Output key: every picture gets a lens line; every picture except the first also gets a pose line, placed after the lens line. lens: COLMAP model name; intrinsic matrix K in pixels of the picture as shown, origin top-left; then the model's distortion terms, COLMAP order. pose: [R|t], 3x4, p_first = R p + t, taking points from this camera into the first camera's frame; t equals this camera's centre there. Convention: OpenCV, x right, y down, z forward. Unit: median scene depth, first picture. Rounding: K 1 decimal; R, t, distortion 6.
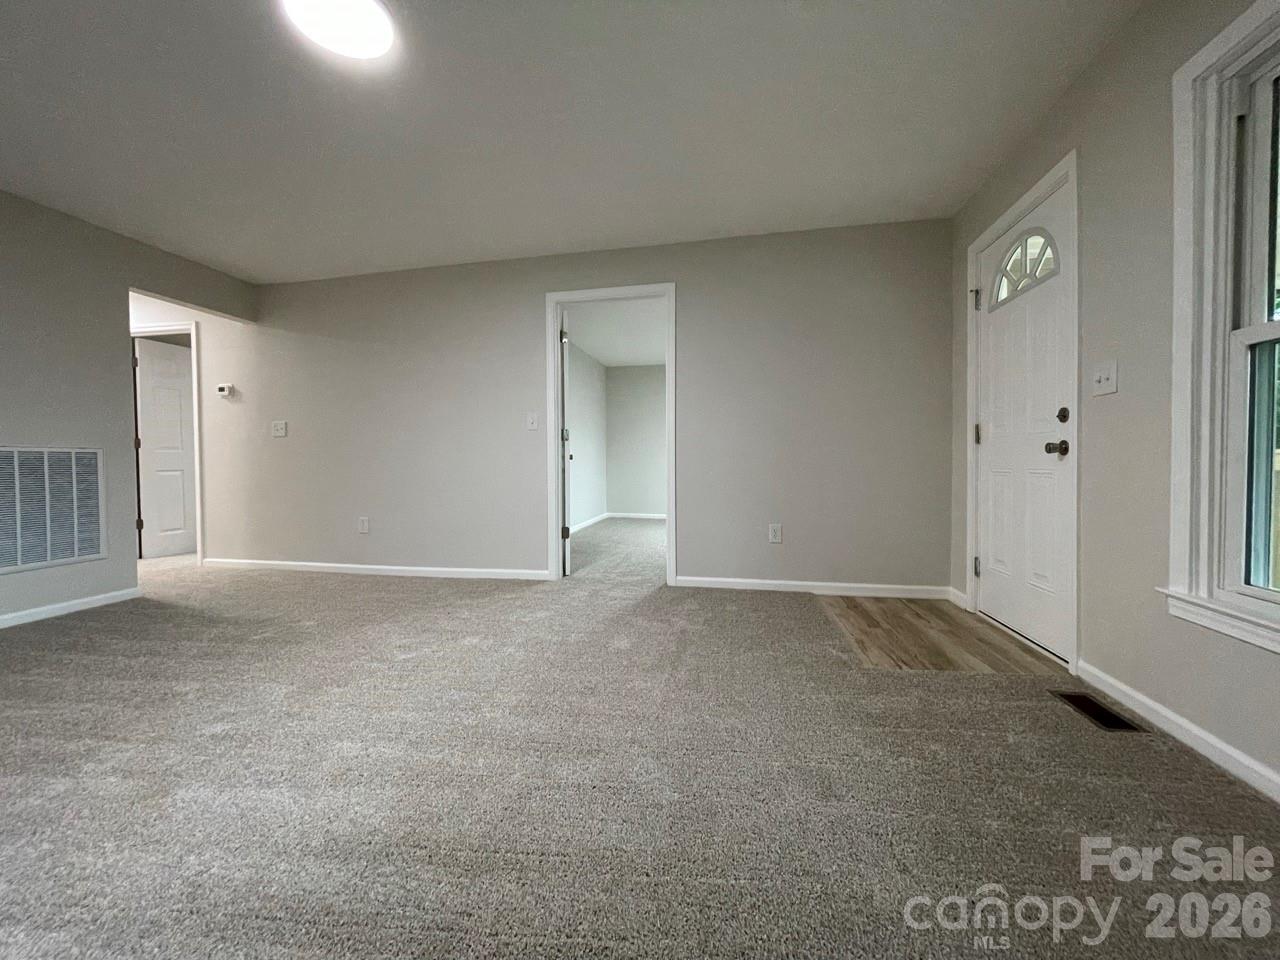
lens RADIAL K [[516.9, 0, 636.3], [0, 516.9, 472.9], [0, 0, 1]] dist [0.001850, -0.000495]
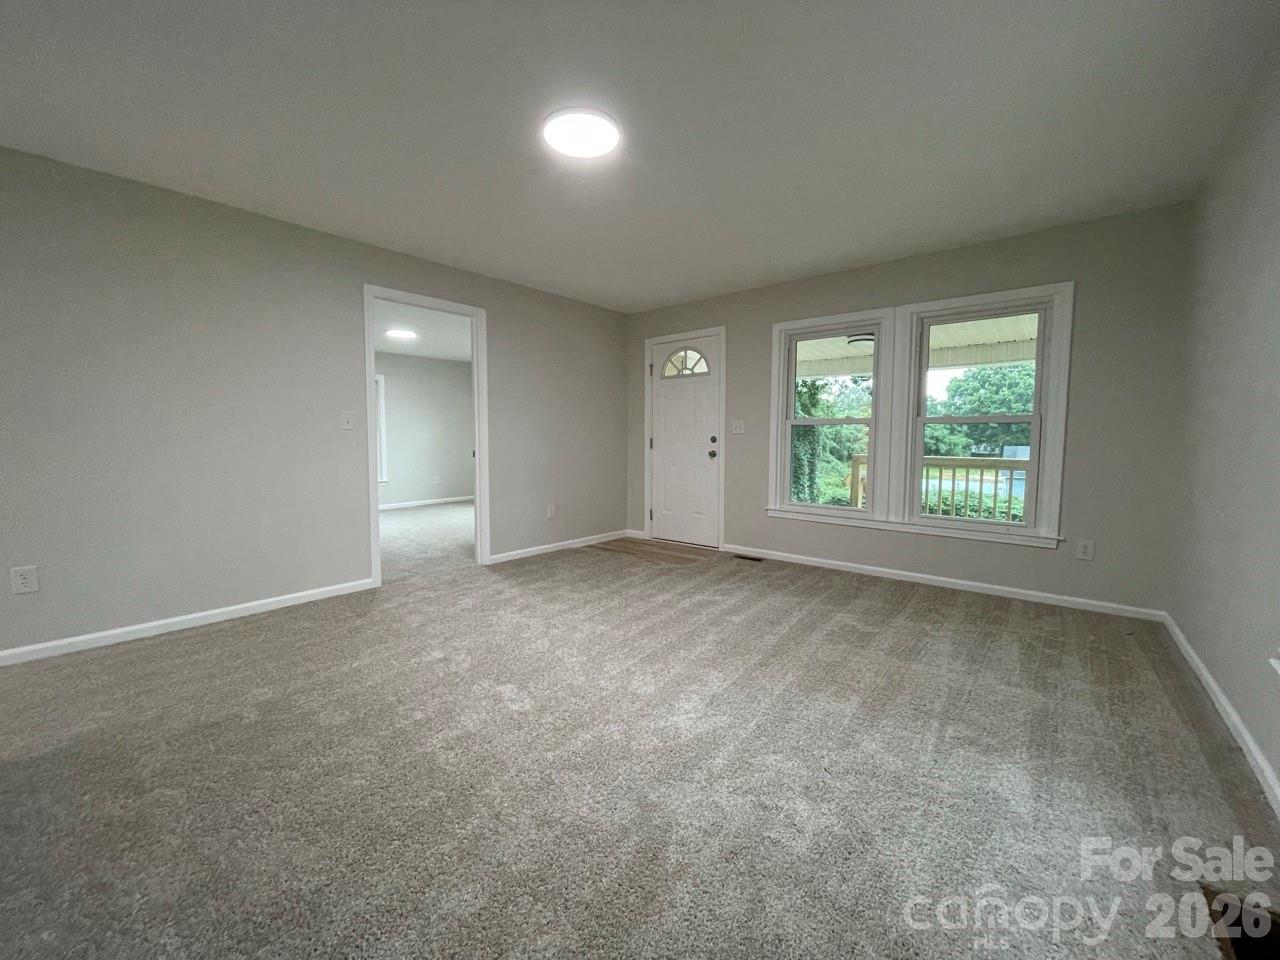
lens RADIAL K [[516.9, 0, 636.3], [0, 516.9, 472.9], [0, 0, 1]] dist [0.001850, -0.000495]
pose [[0.484005, -0.046333, 0.873838, -1.001092], [0.013052, 0.998868, 0.045733, -0.055821], [-0.874968, -0.010730, 0.484062, 0.151131]]
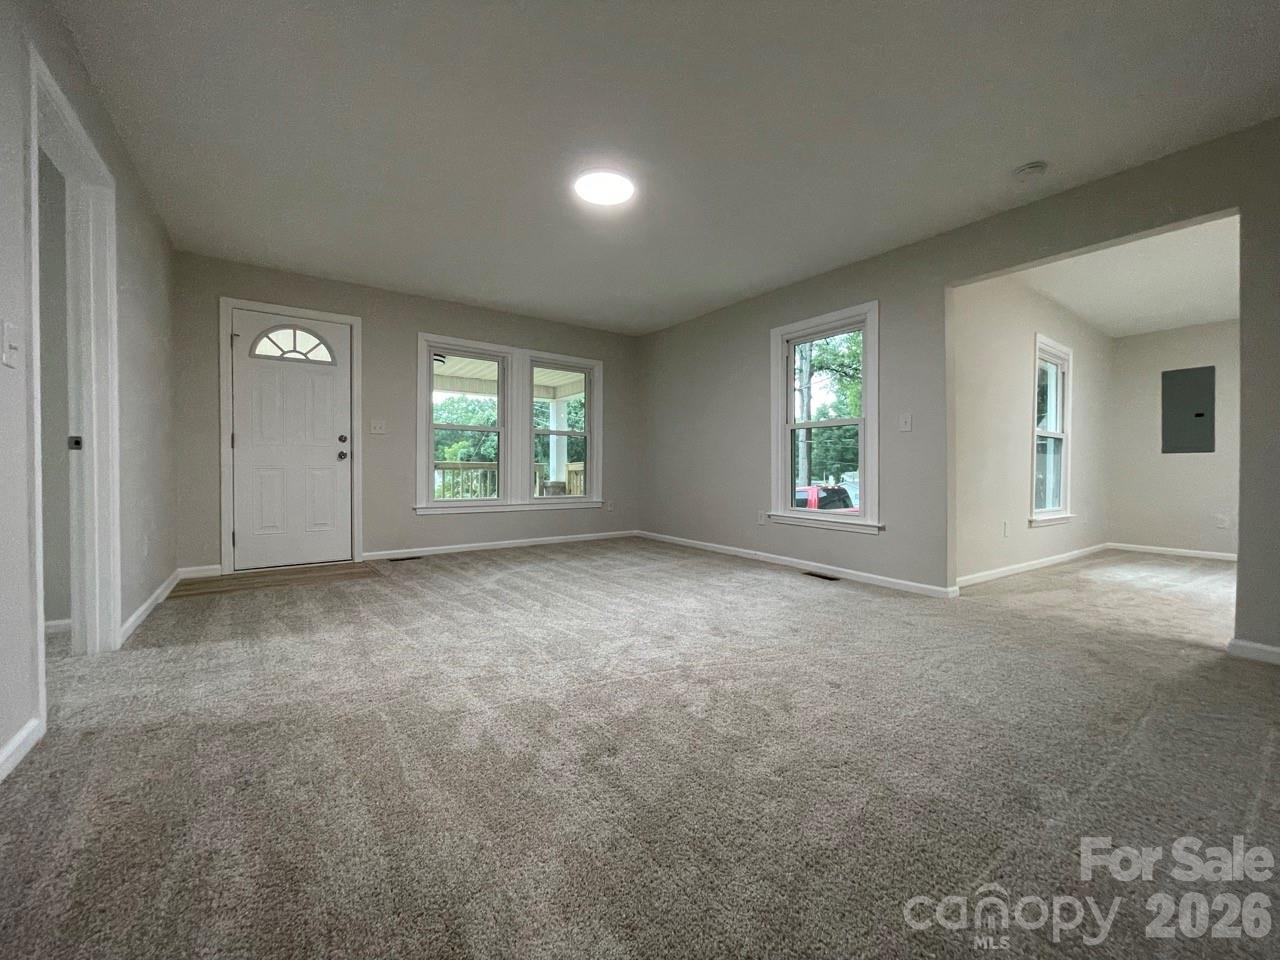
lens RADIAL K [[516.9, 0, 636.3], [0, 516.9, 472.9], [0, 0, 1]] dist [0.001850, -0.000495]
pose [[-0.731566, -0.012045, 0.681664, -1.063539], [0.011029, 0.999504, 0.029497, -0.018678], [-0.681681, 0.029097, -0.731070, 1.289720]]
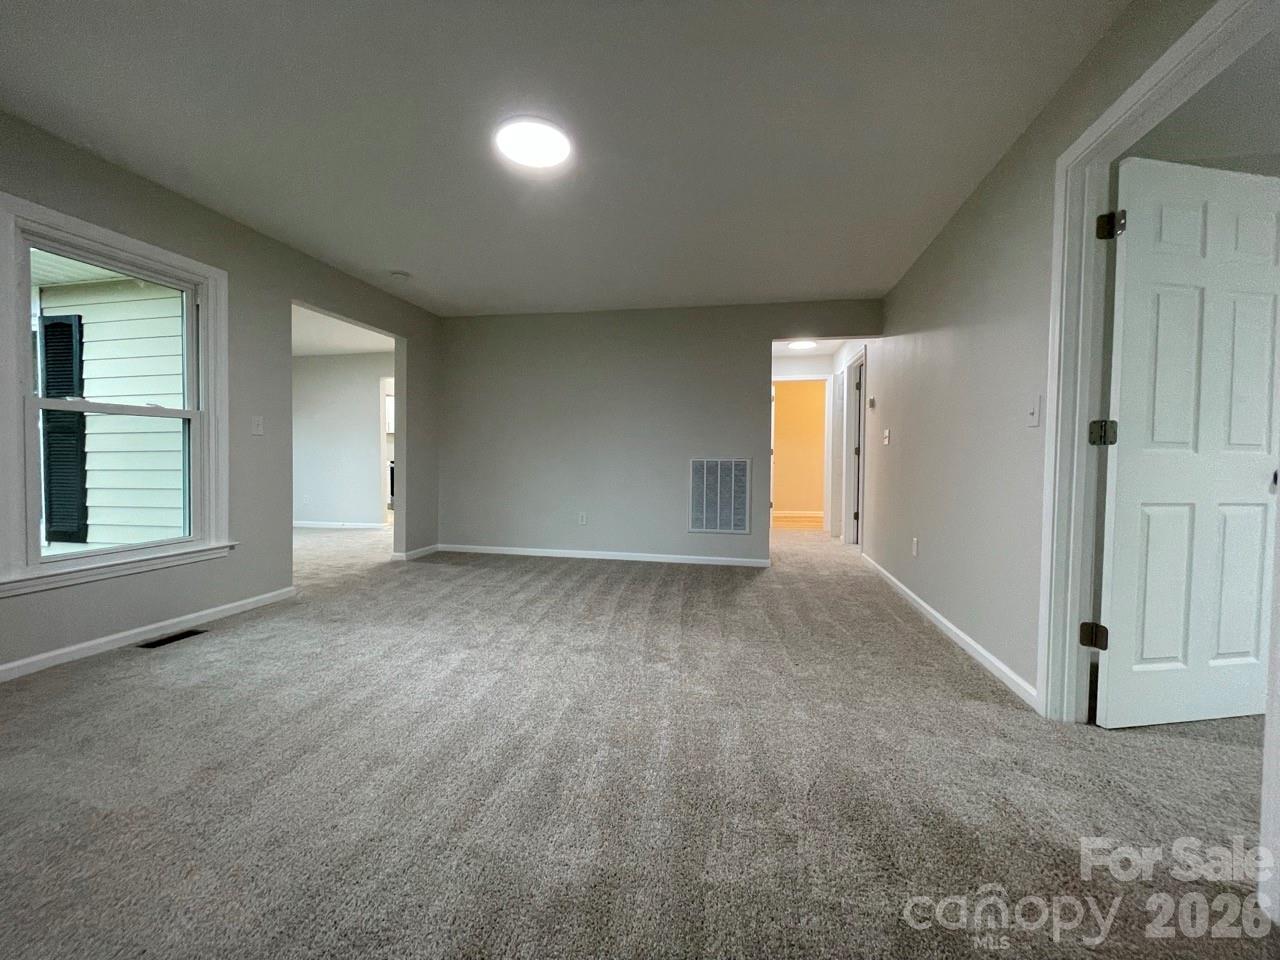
lens RADIAL K [[516.9, 0, 636.3], [0, 516.9, 472.9], [0, 0, 1]] dist [0.001850, -0.000495]
pose [[-0.010360, 0.036086, -0.999295, 0.466218], [-0.028496, 0.998932, 0.036368, -0.055842], [0.999540, 0.028852, -0.009320, 0.773524]]
